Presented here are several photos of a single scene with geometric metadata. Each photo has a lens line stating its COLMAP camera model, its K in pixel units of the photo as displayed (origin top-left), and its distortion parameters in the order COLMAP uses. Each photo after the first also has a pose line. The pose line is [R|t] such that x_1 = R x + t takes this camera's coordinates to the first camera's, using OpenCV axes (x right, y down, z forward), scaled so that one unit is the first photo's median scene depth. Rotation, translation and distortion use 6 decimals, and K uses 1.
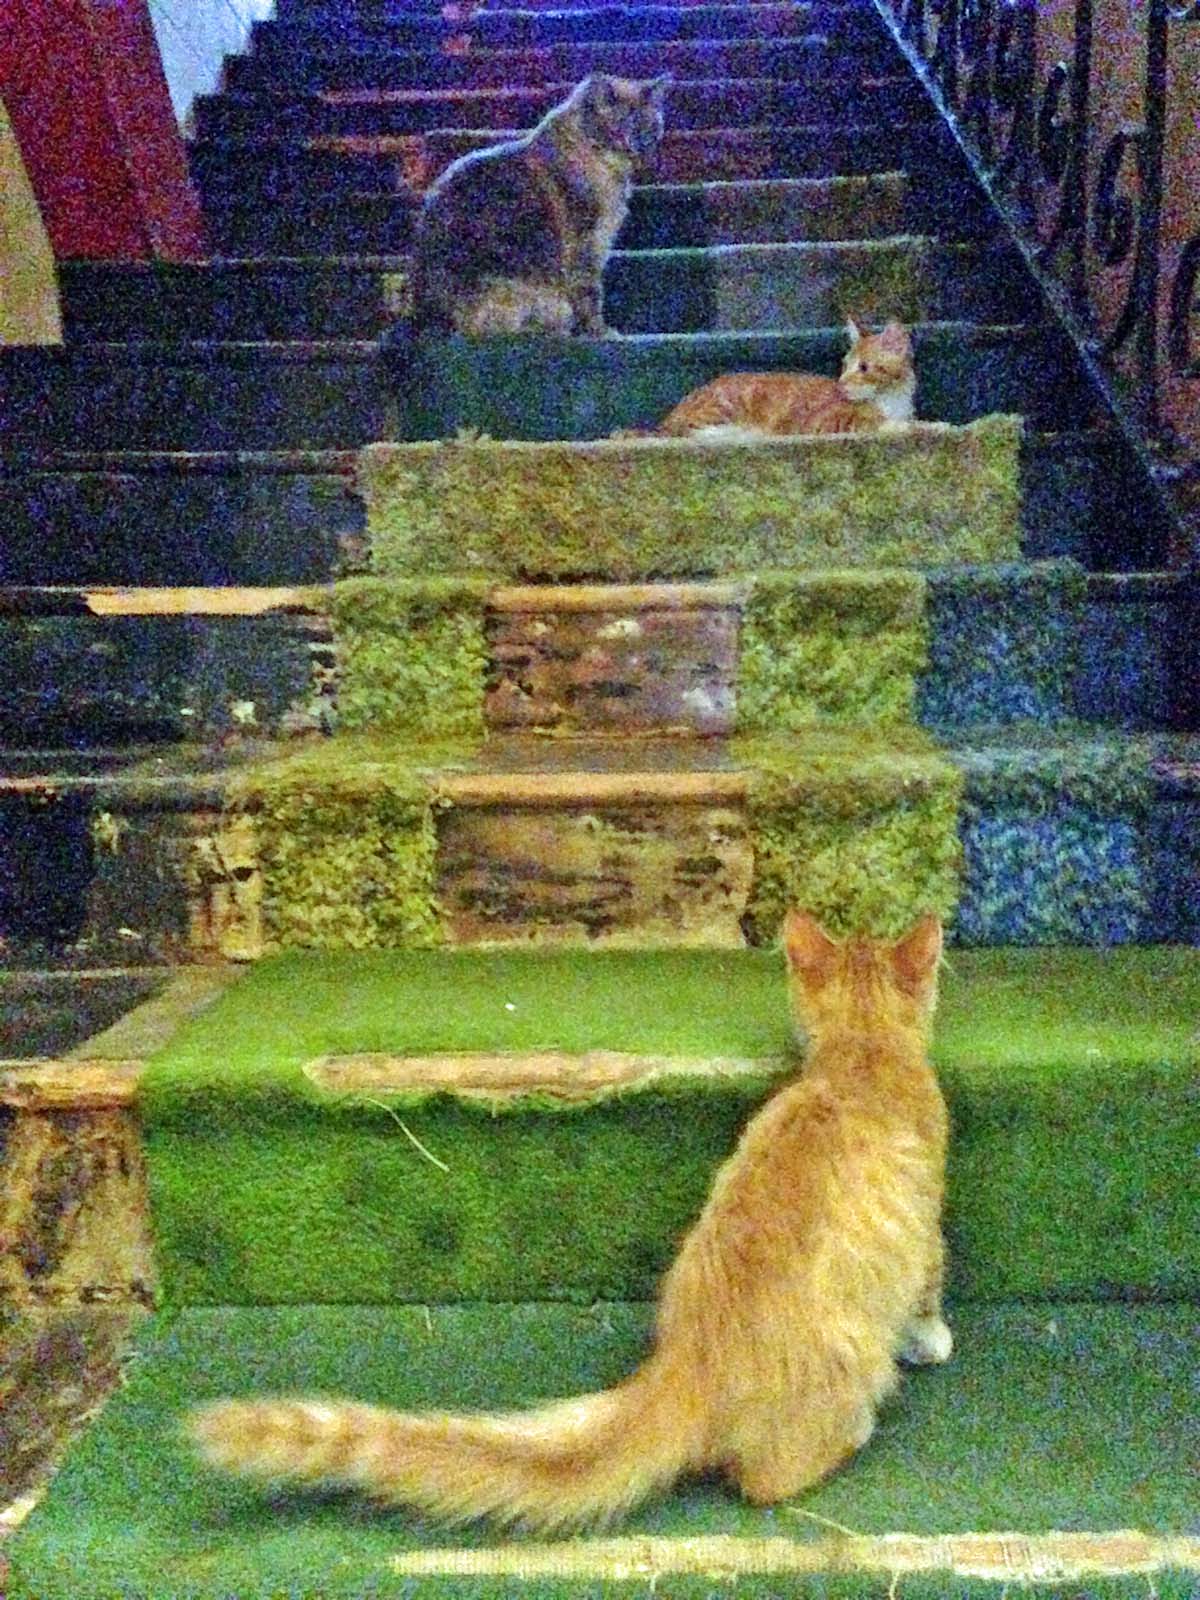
lens RADIAL K [[1429.6, 0, 600.0], [0, 1429.6, 800.0], [0, 0, 1]] dist [0.161472, -0.258532]
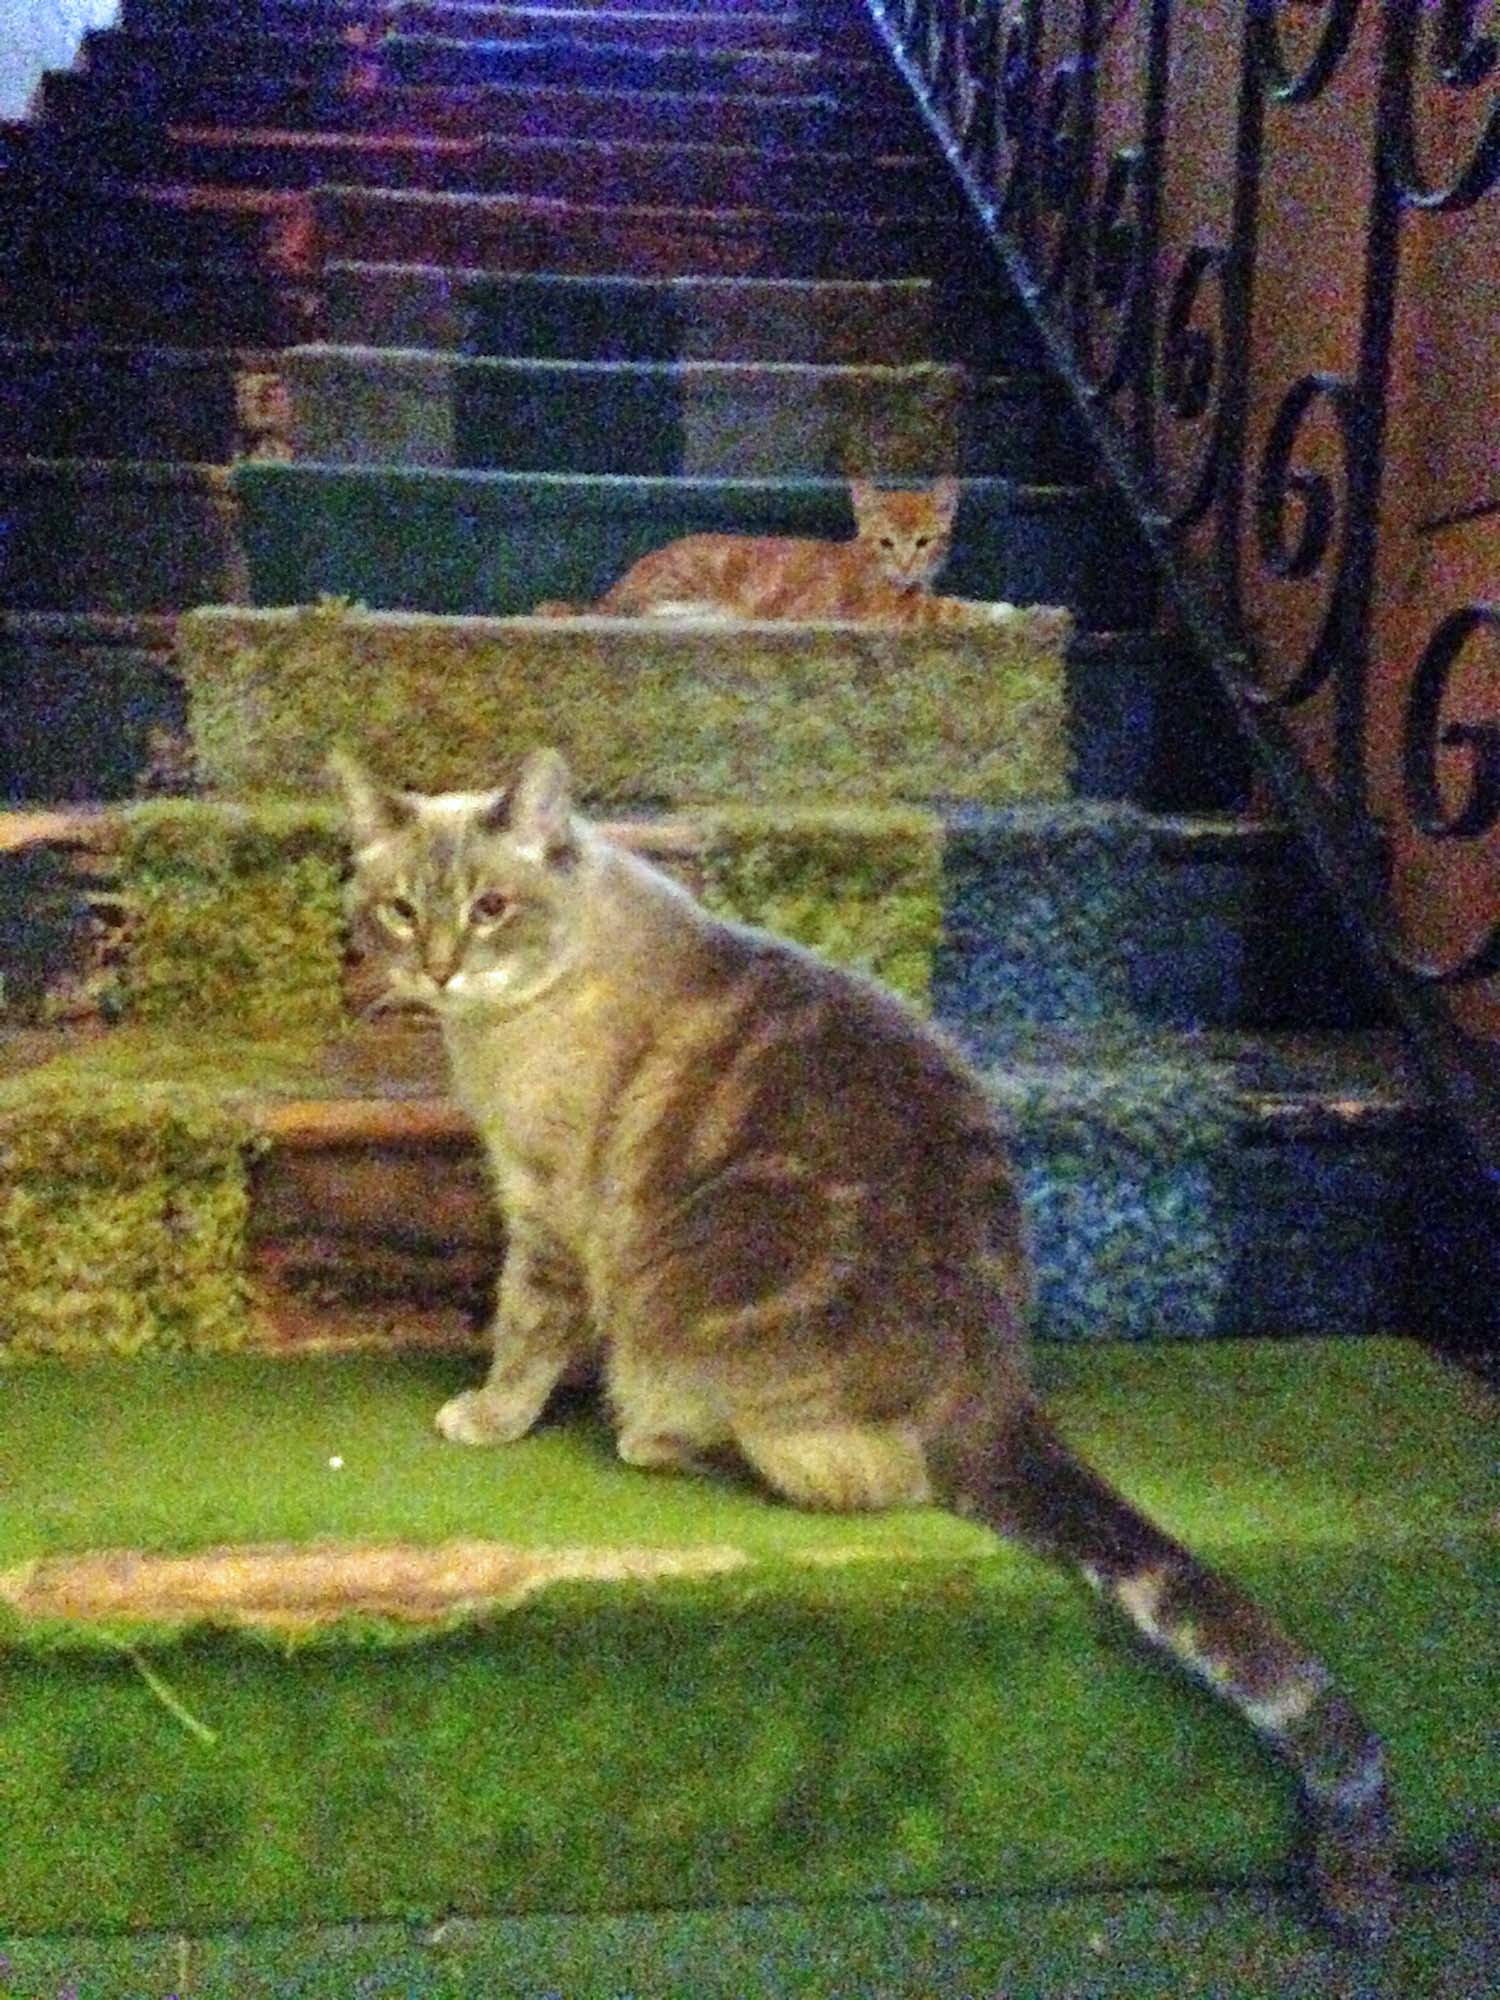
lens RADIAL K [[1760.8, 0, 750.0], [0, 1760.8, 1000.0], [0, 0, 1]] dist [0.176643, -0.250312]
pose [[0.994541, 0.013594, 0.103455, 0.030839], [-0.012093, 0.999812, -0.015130, -0.047442], [-0.103642, 0.013796, 0.994519, 0.095475]]
